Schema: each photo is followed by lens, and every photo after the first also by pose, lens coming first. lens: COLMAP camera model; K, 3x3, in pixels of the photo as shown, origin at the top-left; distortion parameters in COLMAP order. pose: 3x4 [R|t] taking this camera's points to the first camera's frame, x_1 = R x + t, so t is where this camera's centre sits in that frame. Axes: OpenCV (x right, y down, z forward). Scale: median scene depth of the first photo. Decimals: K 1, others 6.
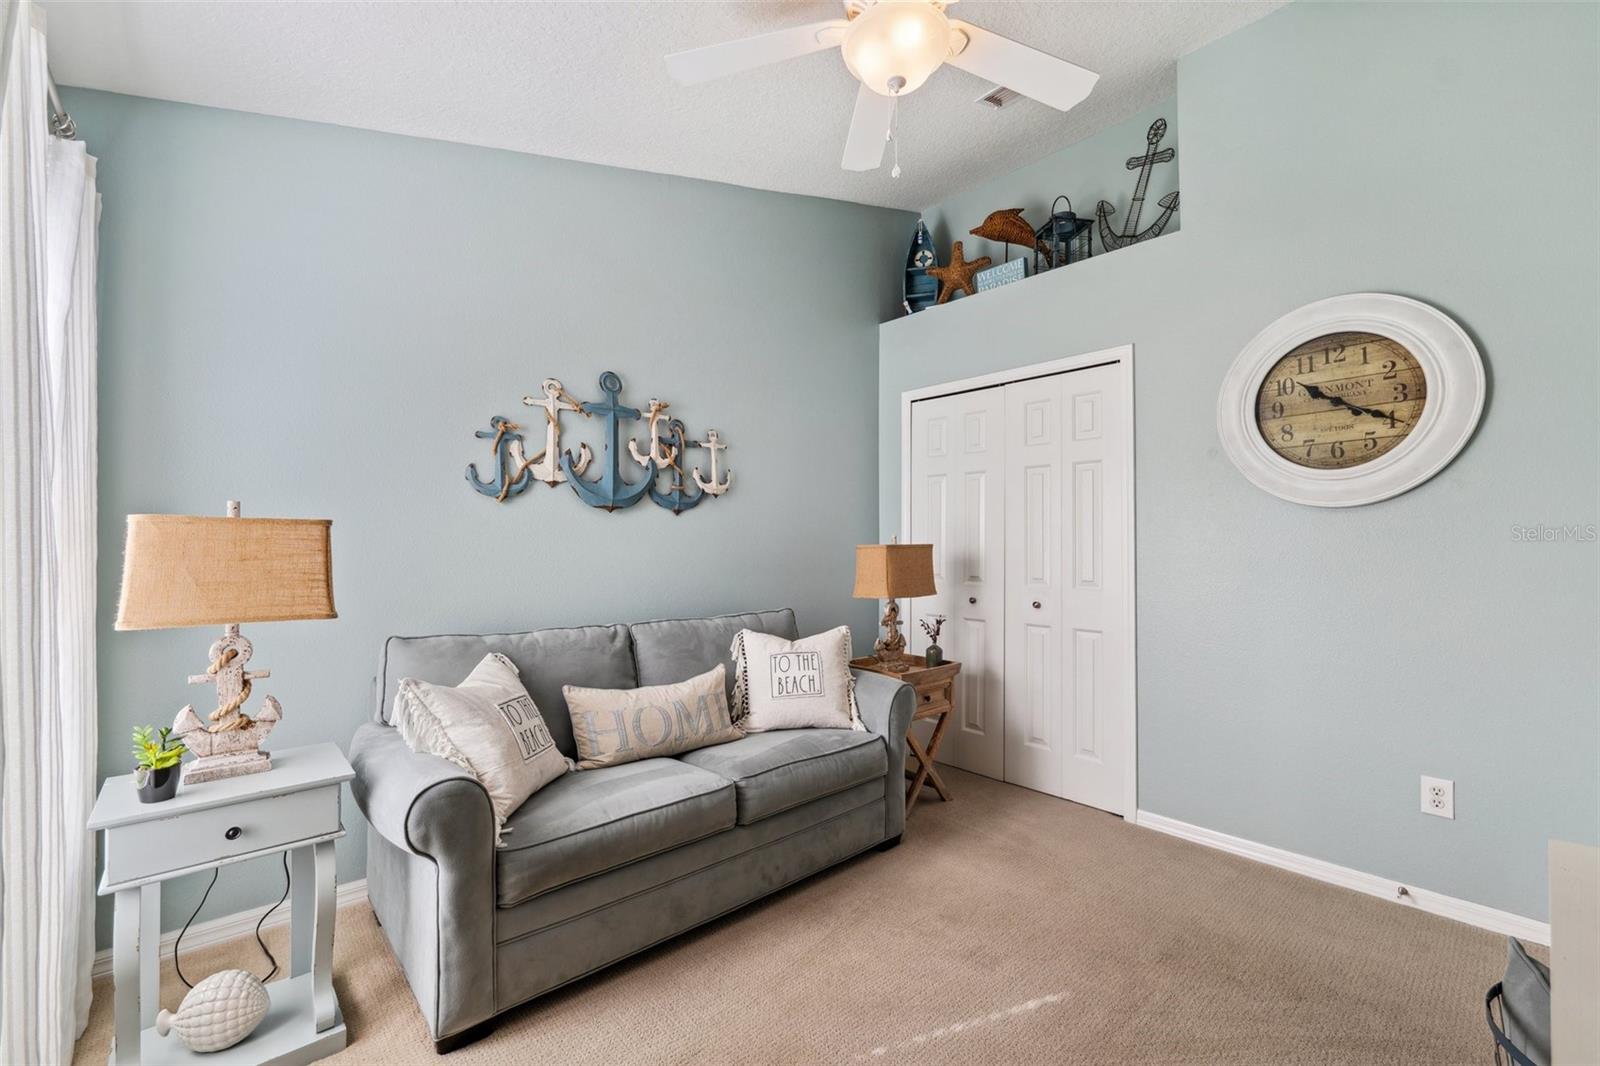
lens RADIAL K [[663.0, 0, 800.0], [0, 663.0, 533.0], [0, 0, 1]] dist [-0.004574, -0.000230]
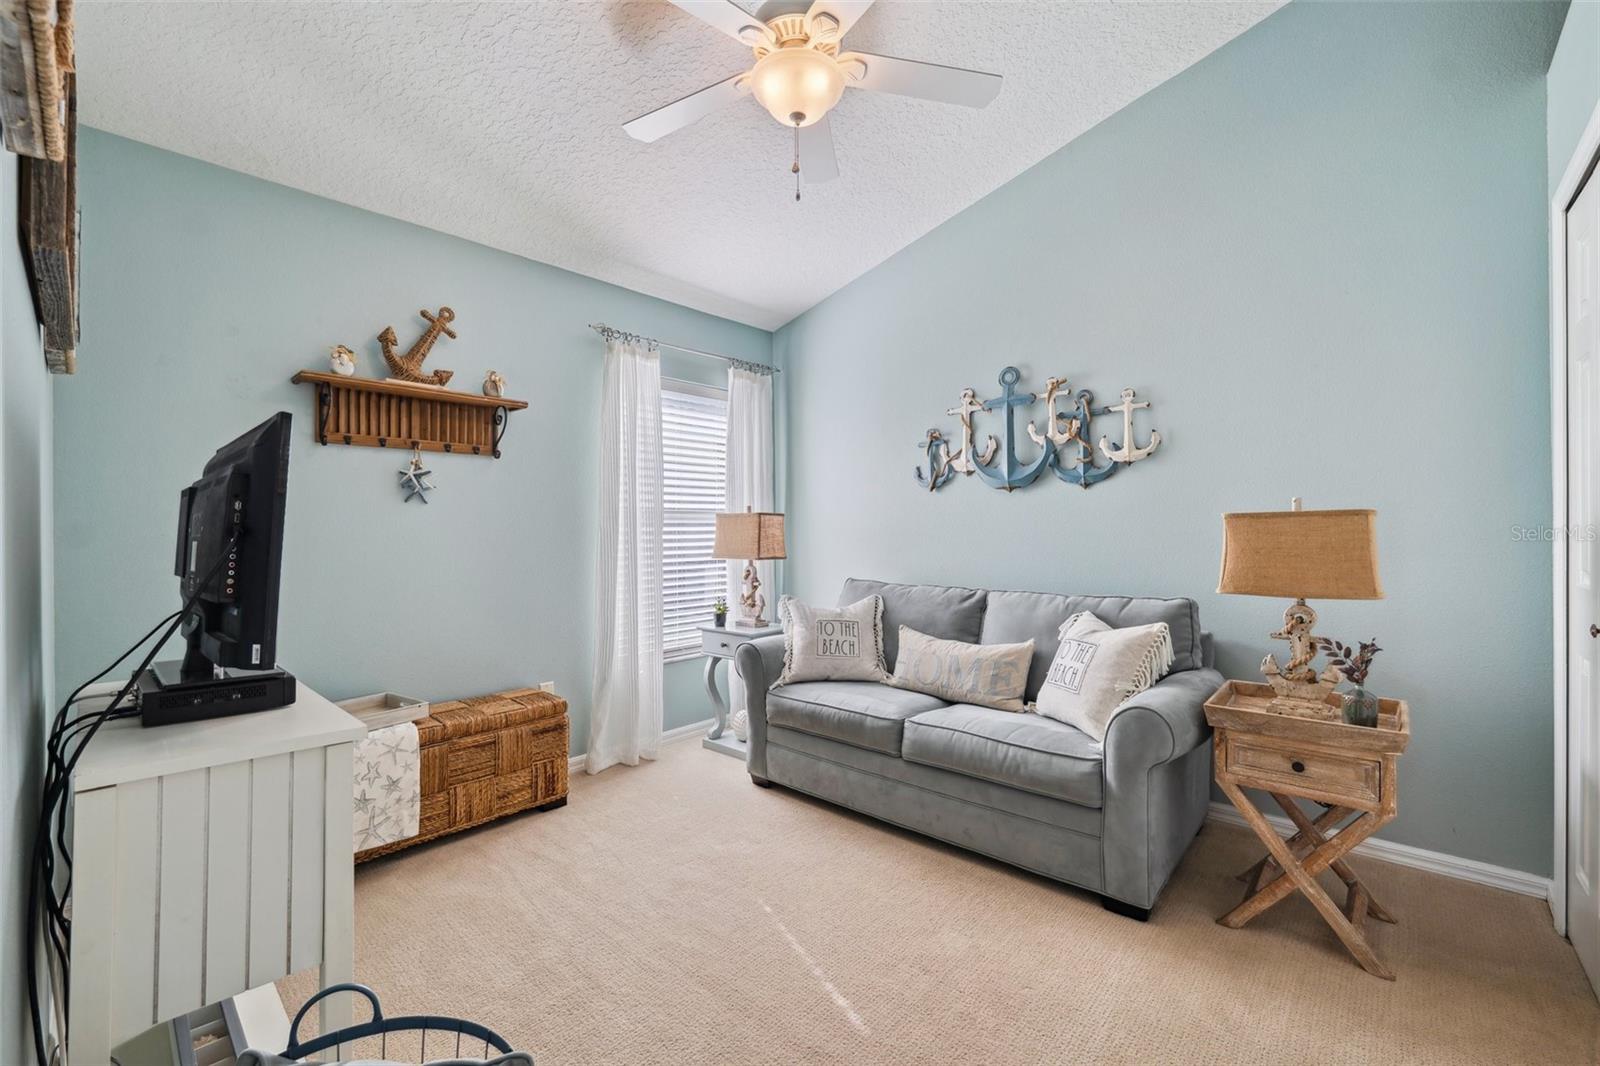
lens RADIAL K [[648.6, 0, 800.0], [0, 648.6, 533.0], [0, 0, 1]] dist [-0.000993, -0.000009]
pose [[0.109634, 0.001934, -0.993970, 0.784668], [0.029577, 0.999549, 0.005207, 0.022122], [0.993532, -0.029970, 0.109528, 0.531234]]
